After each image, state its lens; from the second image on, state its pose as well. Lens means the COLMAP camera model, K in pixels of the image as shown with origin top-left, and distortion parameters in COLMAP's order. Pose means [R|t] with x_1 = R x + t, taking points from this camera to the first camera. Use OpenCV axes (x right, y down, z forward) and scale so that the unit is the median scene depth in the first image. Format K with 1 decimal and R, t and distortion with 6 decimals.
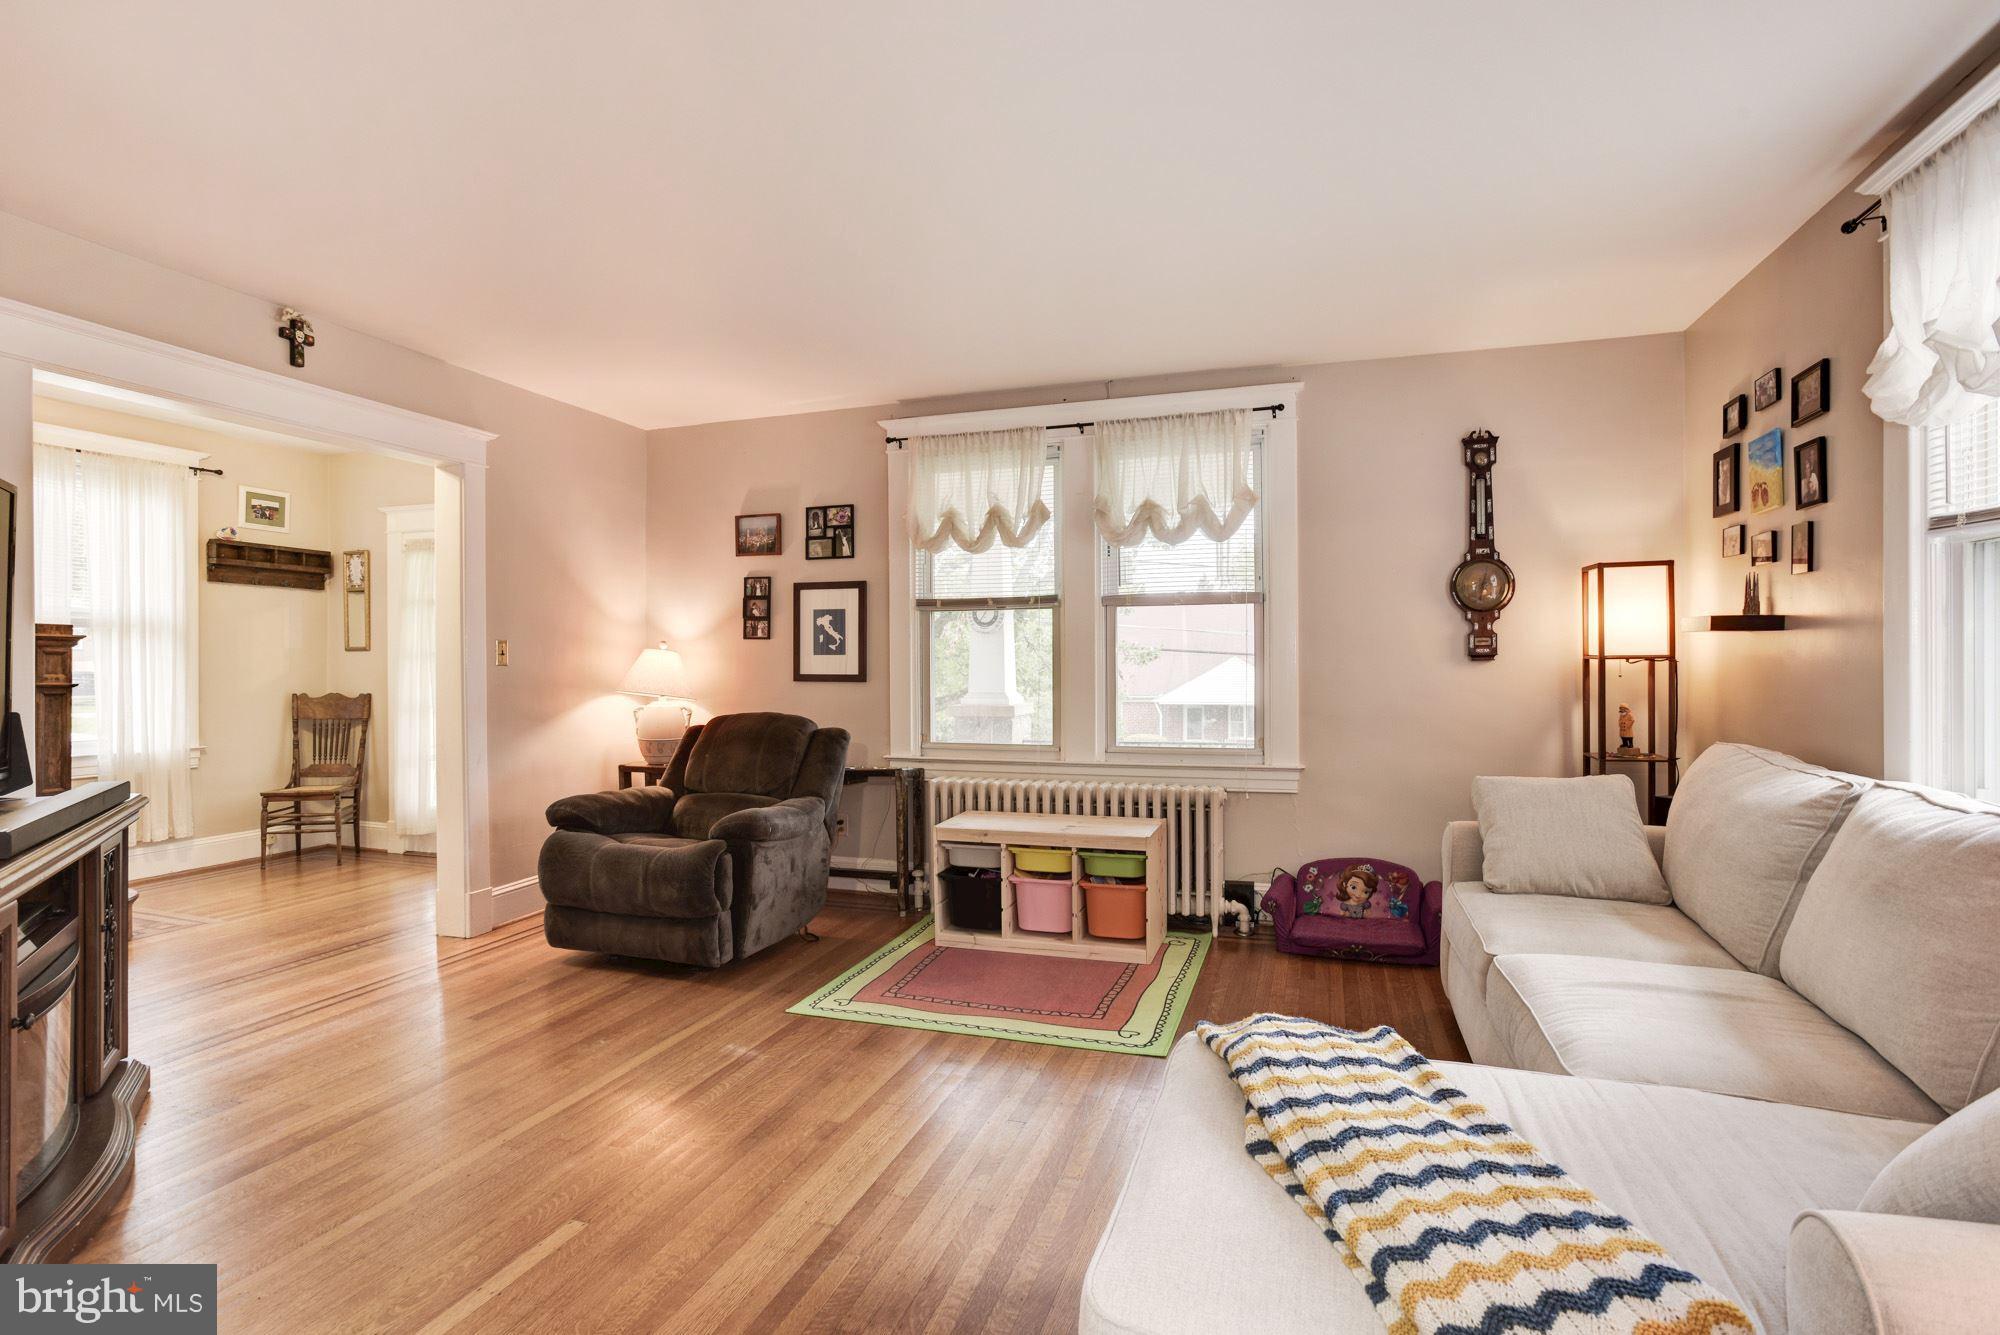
lens RADIAL K [[973.7, 0, 1031.9], [0, 973.7, 674.6], [0, 0, 1]] dist [-0.050191, 0.018891]
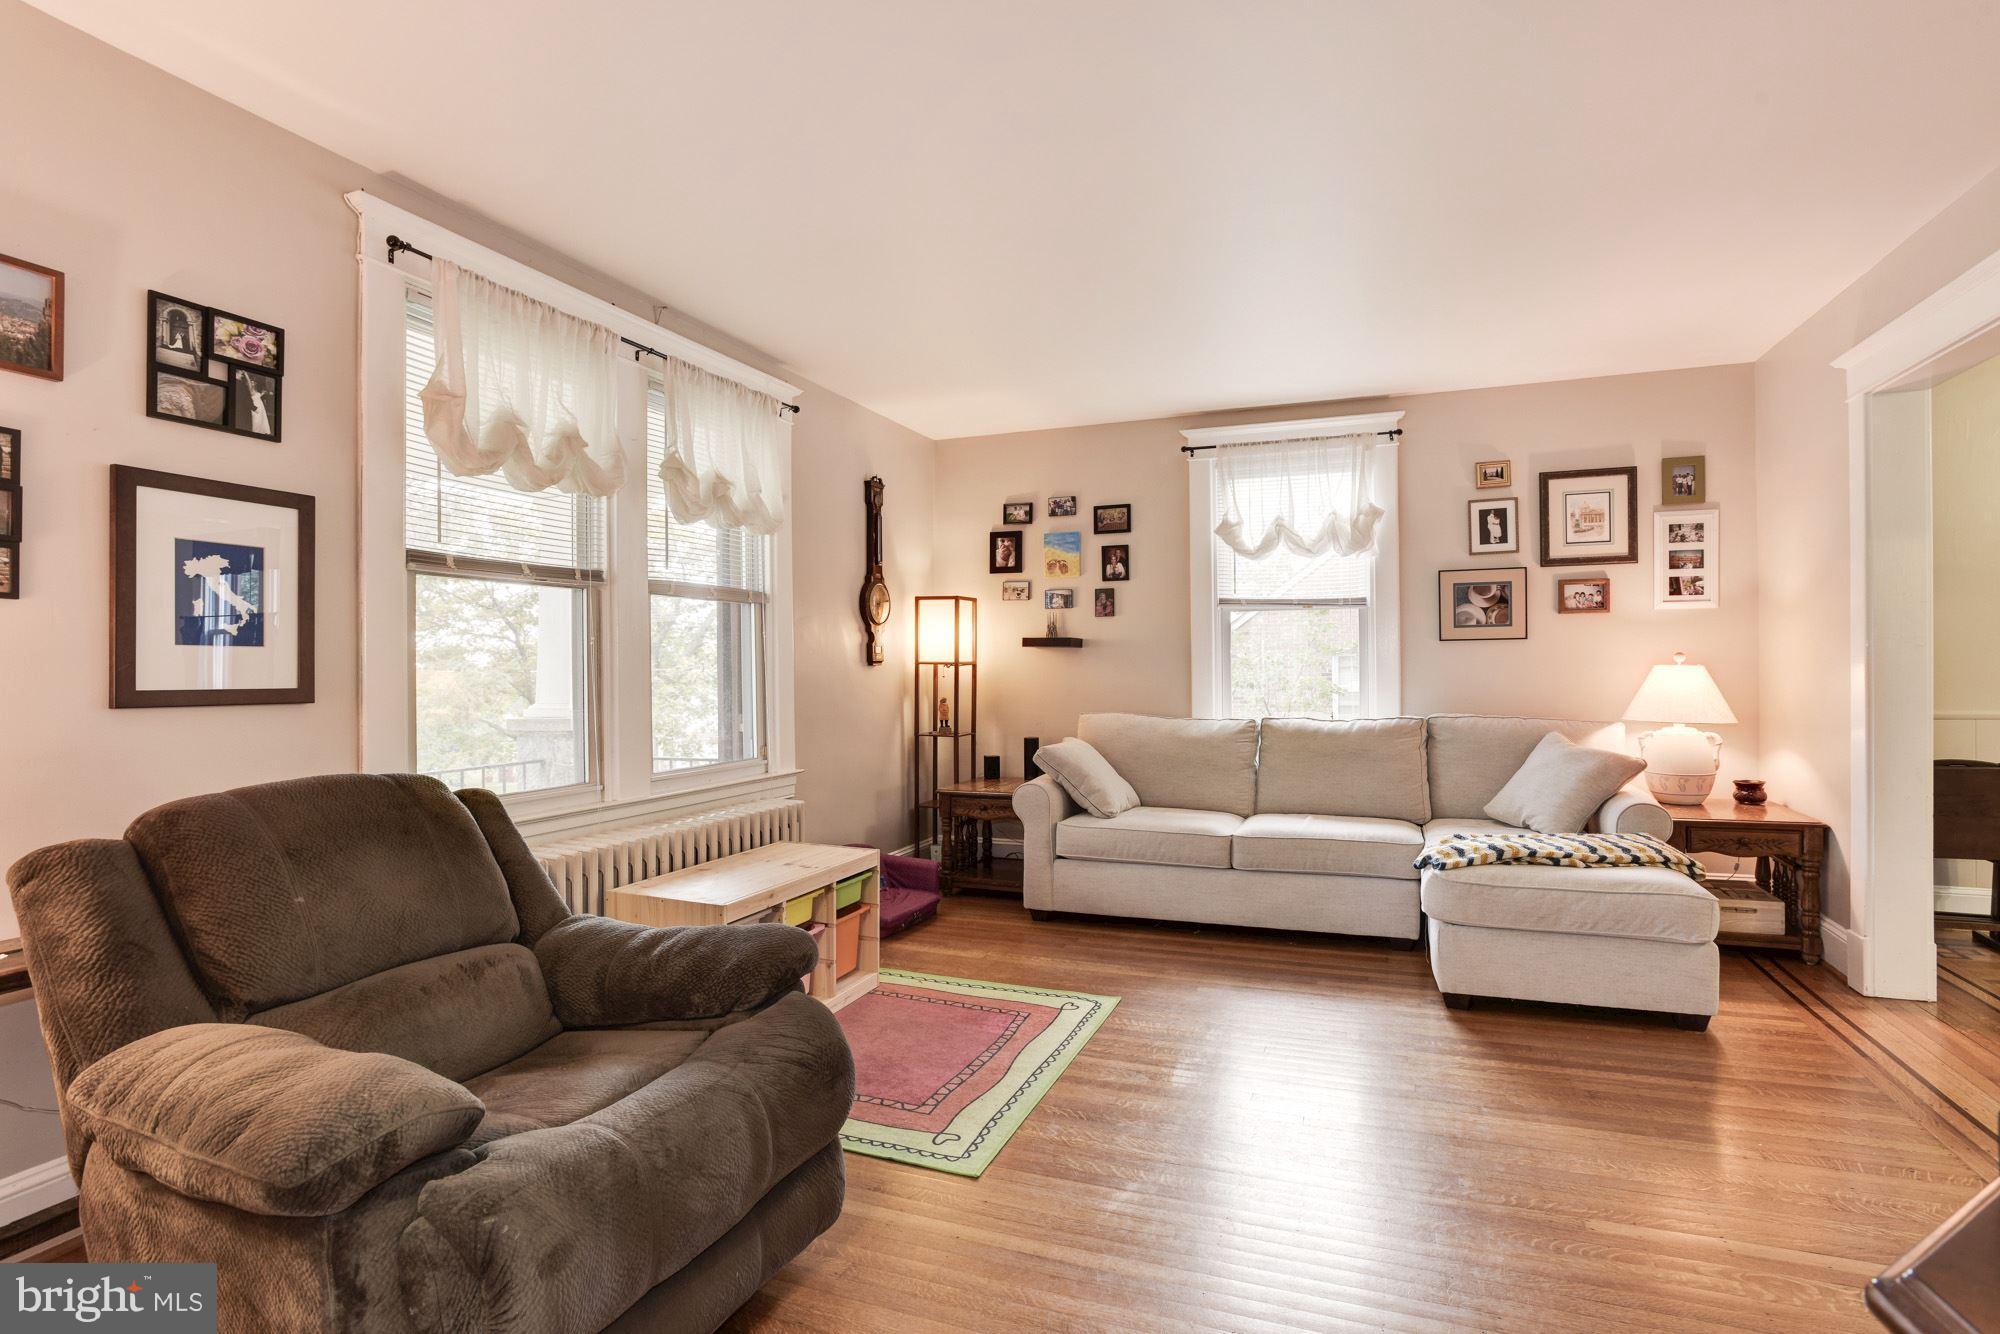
lens RADIAL K [[973.7, 0, 979.0], [0, 973.7, 679.6], [0, 0, 1]] dist [-0.050191, 0.018891]
pose [[0.093979, -0.009174, 0.995532, -0.640892], [0.013932, 0.999872, 0.007898, -0.003498], [-0.995477, 0.013128, 0.094094, 0.645957]]
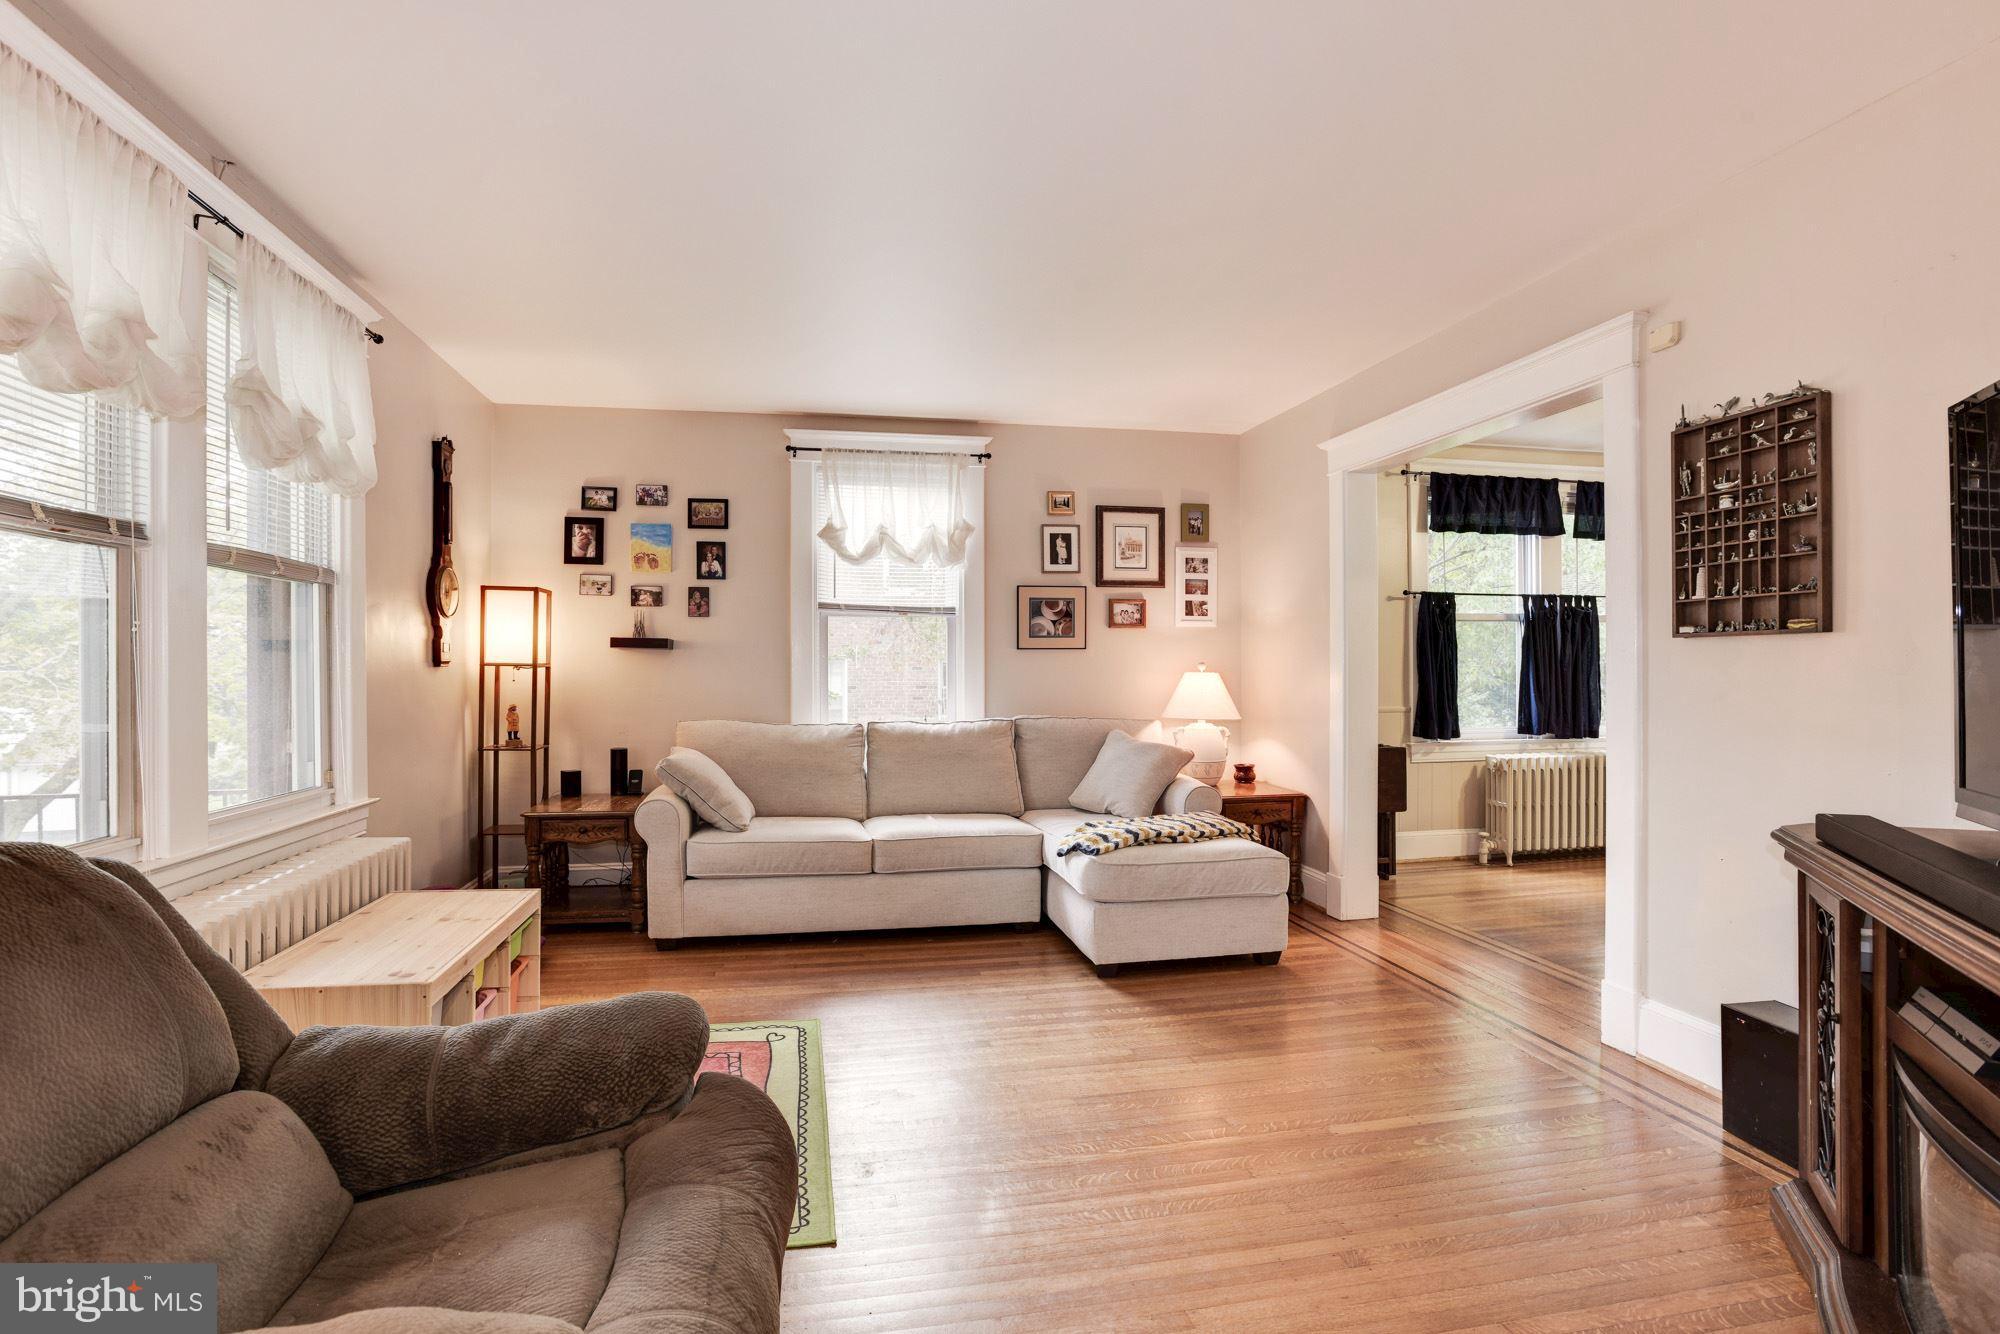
lens RADIAL K [[973.7, 0, 1012.2], [0, 973.7, 681.6], [0, 0, 1]] dist [-0.050191, 0.018891]
pose [[-0.447733, -0.006483, 0.894144, -0.592250], [0.007398, 0.999913, 0.010954, -0.004404], [-0.894137, 0.011519, -0.447646, 0.778897]]
